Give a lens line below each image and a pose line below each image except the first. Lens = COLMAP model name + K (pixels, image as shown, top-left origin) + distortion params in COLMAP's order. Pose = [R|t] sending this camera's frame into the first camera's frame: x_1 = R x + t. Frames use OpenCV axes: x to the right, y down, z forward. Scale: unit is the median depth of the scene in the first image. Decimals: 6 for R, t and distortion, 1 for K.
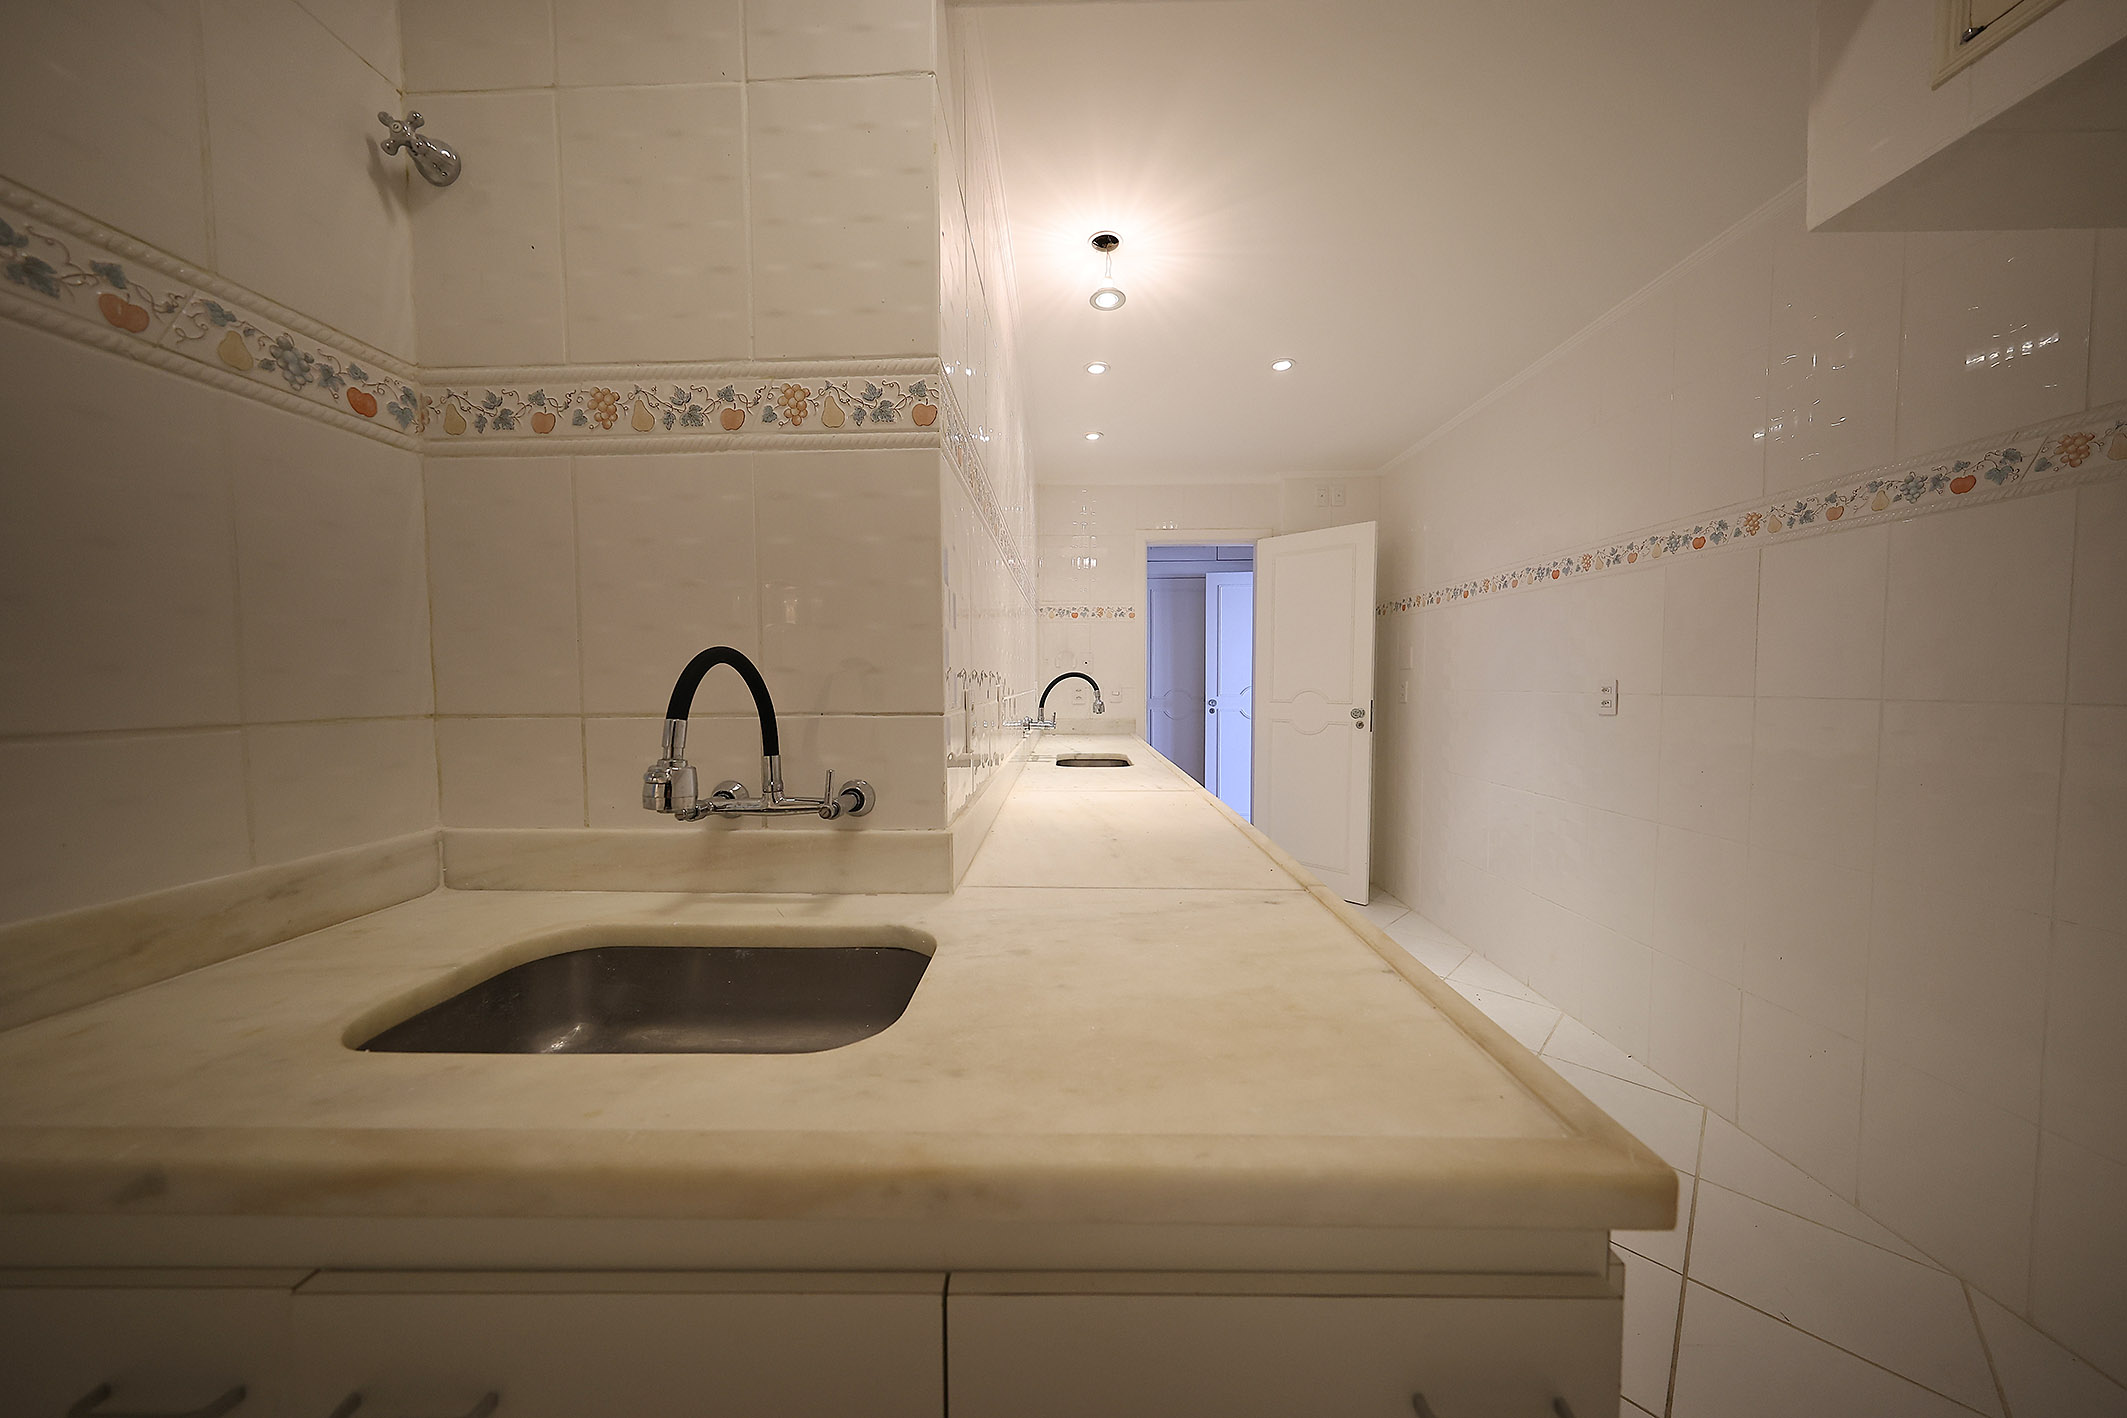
lens RADIAL K [[671.6, 0, 1054.4], [0, 671.6, 712.1], [0, 0, 1]] dist [0.002564, -0.000256]
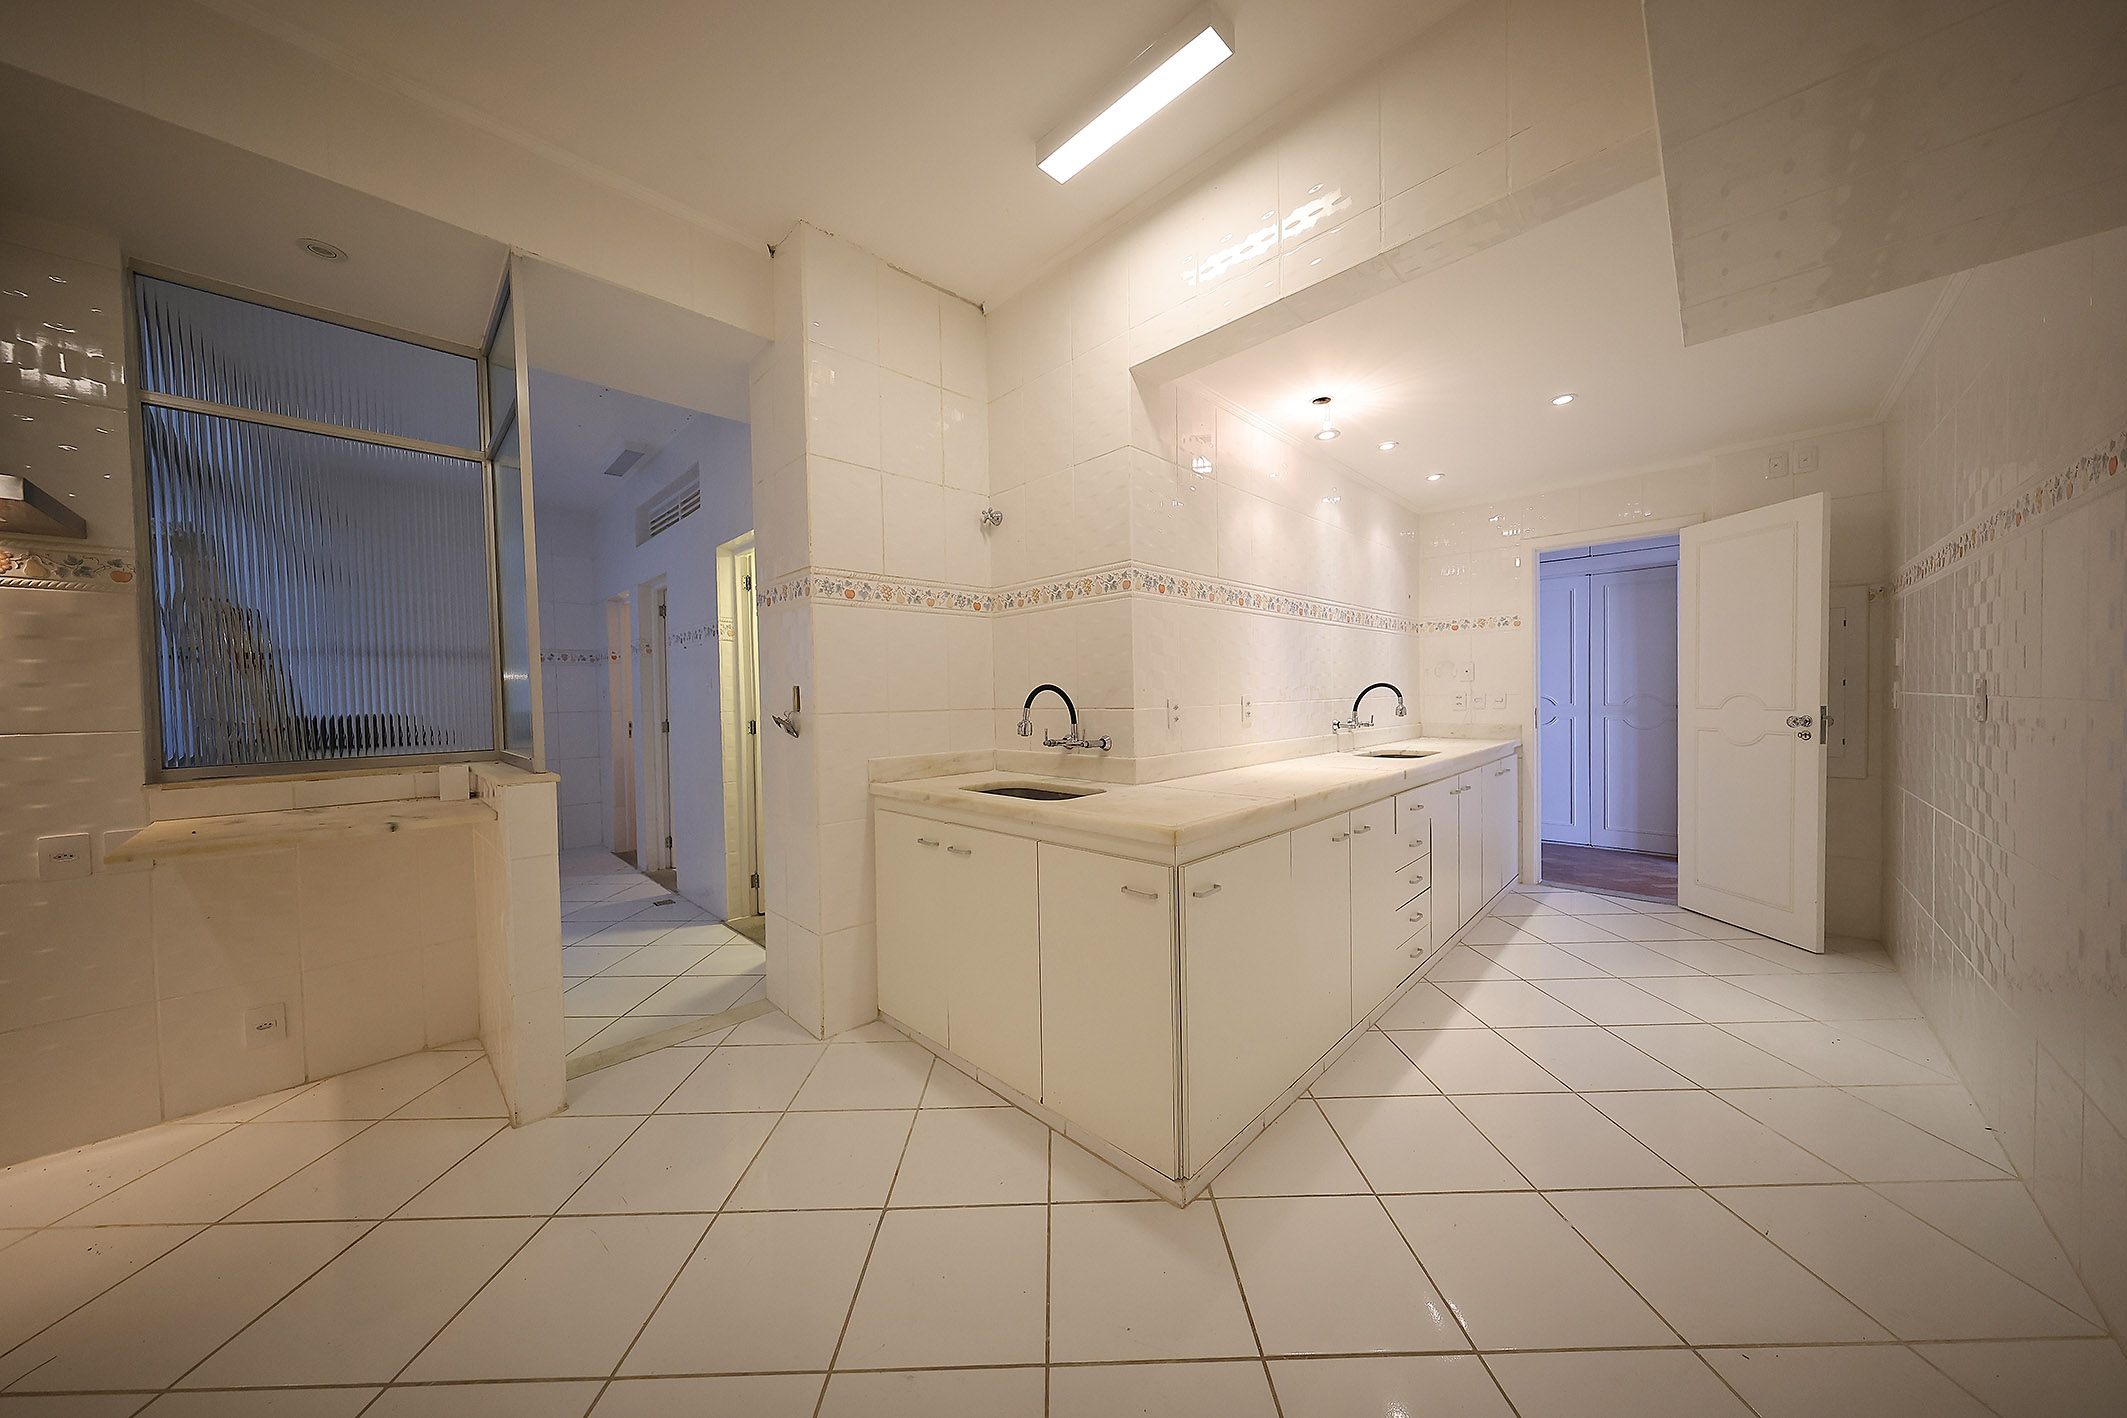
lens RADIAL K [[671.6, 0, 1061.8], [0, 671.6, 711.8], [0, 0, 1]] dist [0.002564, -0.000256]
pose [[0.723091, 0.007500, -0.690712, 1.280018], [-0.016101, 0.999852, -0.005999, 0.032233], [0.690565, 0.015459, 0.723105, -0.878541]]
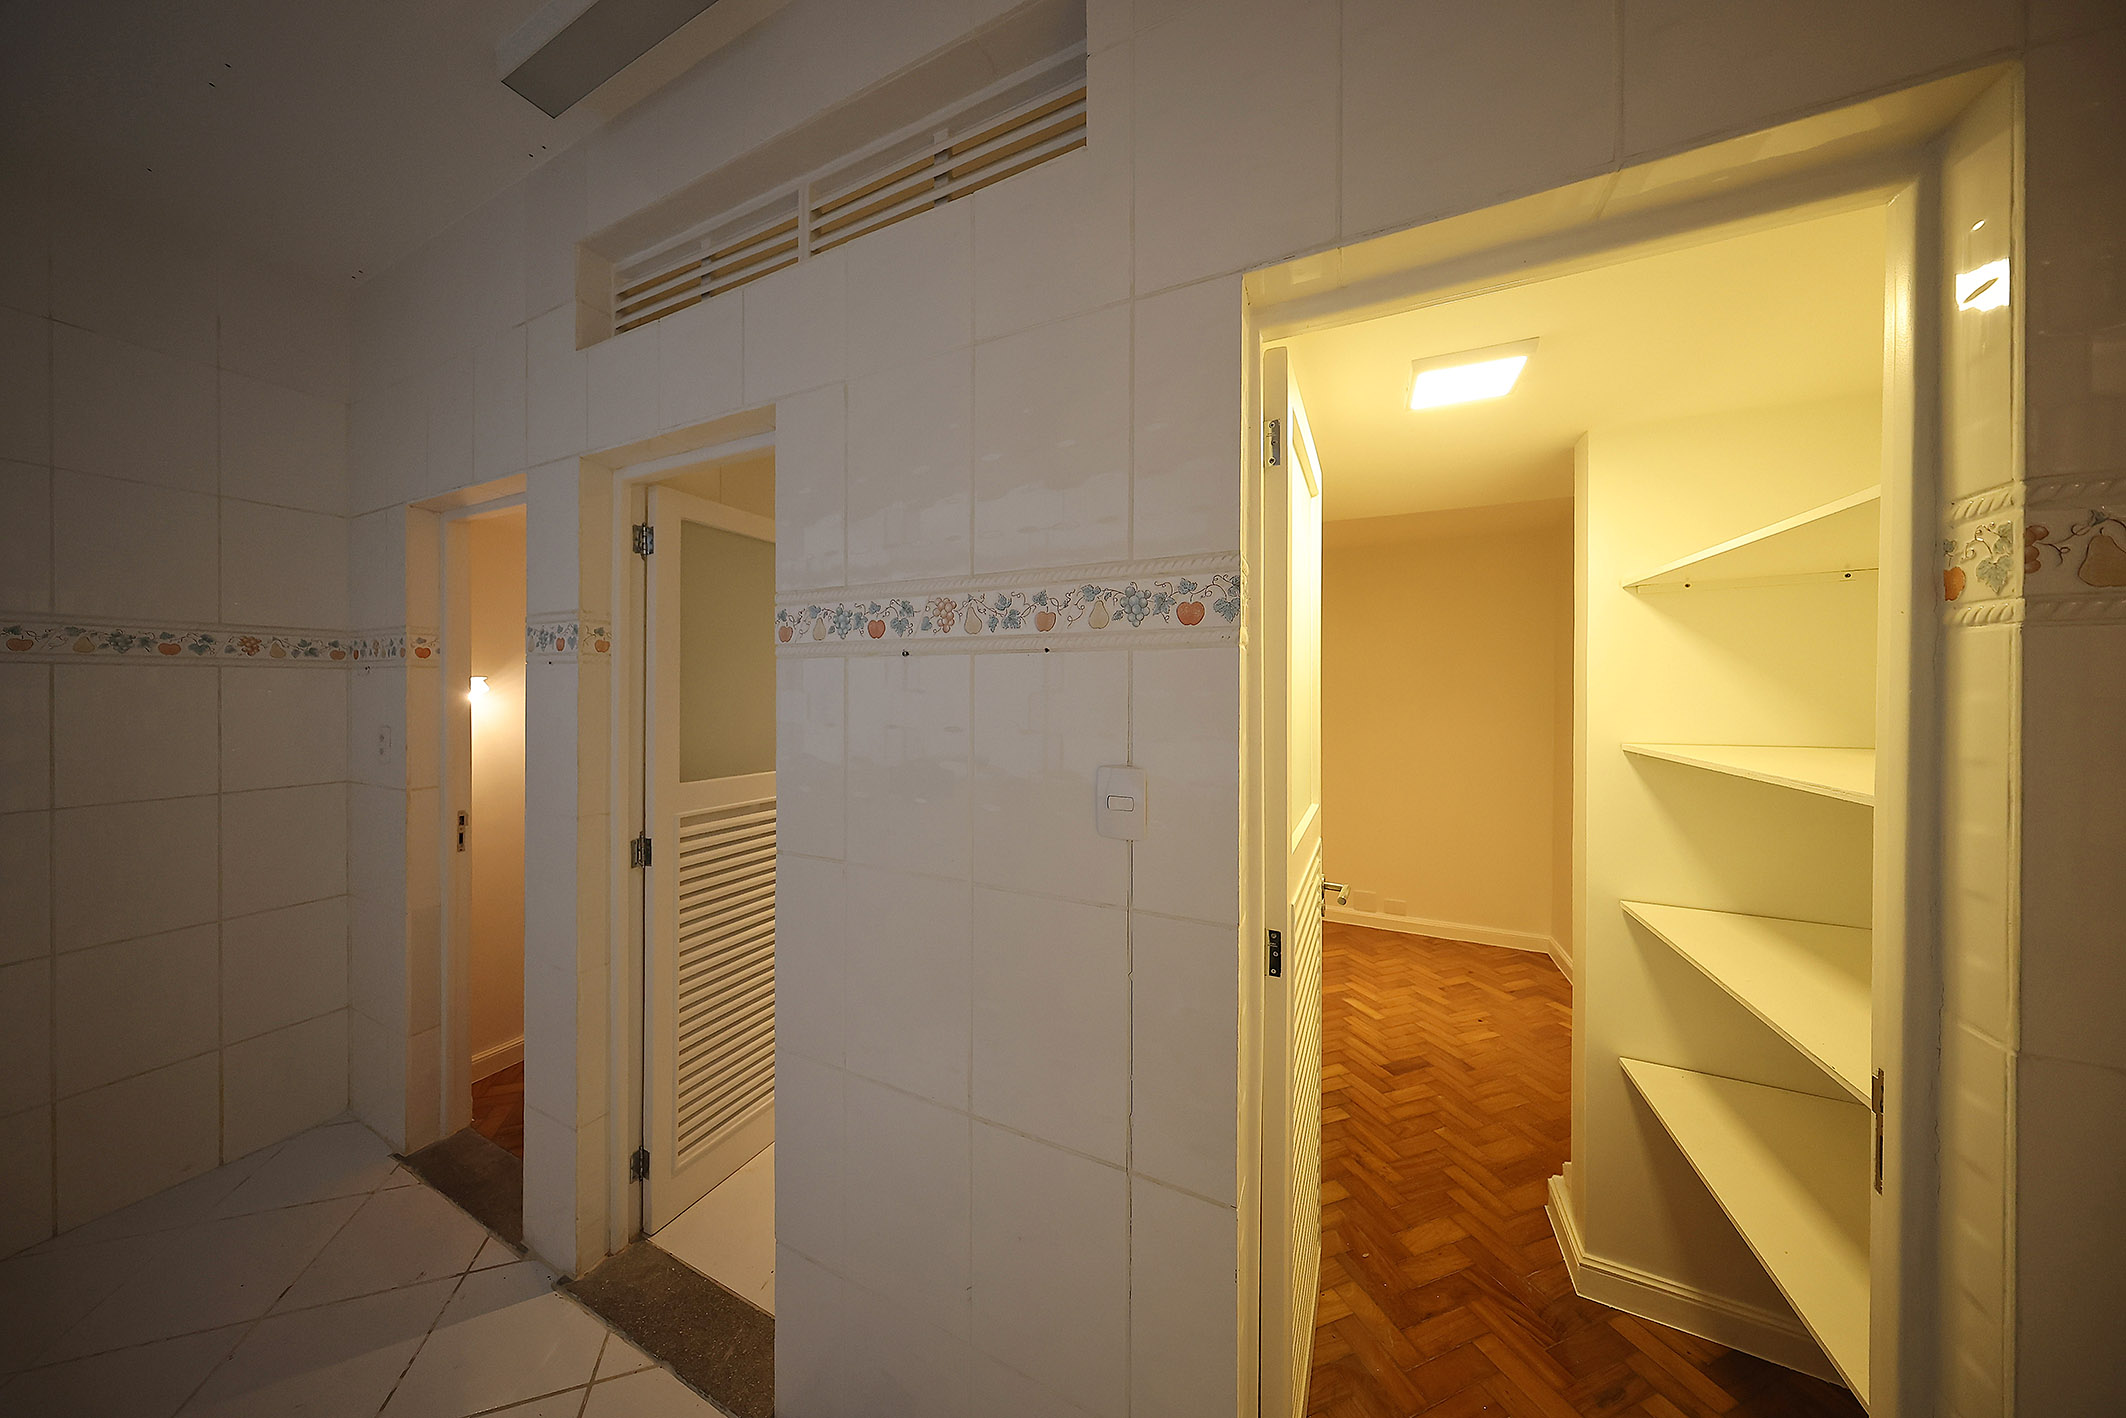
lens RADIAL K [[611.0, 0, 1052.5], [0, 611.0, 694.7], [0, 0, 1]] dist [-0.000475, -0.000090]
pose [[0.911076, 0.010223, -0.412111, -3.191510], [-0.027338, 0.998990, -0.035655, -0.282926], [0.411331, 0.043751, 0.910436, -0.299811]]
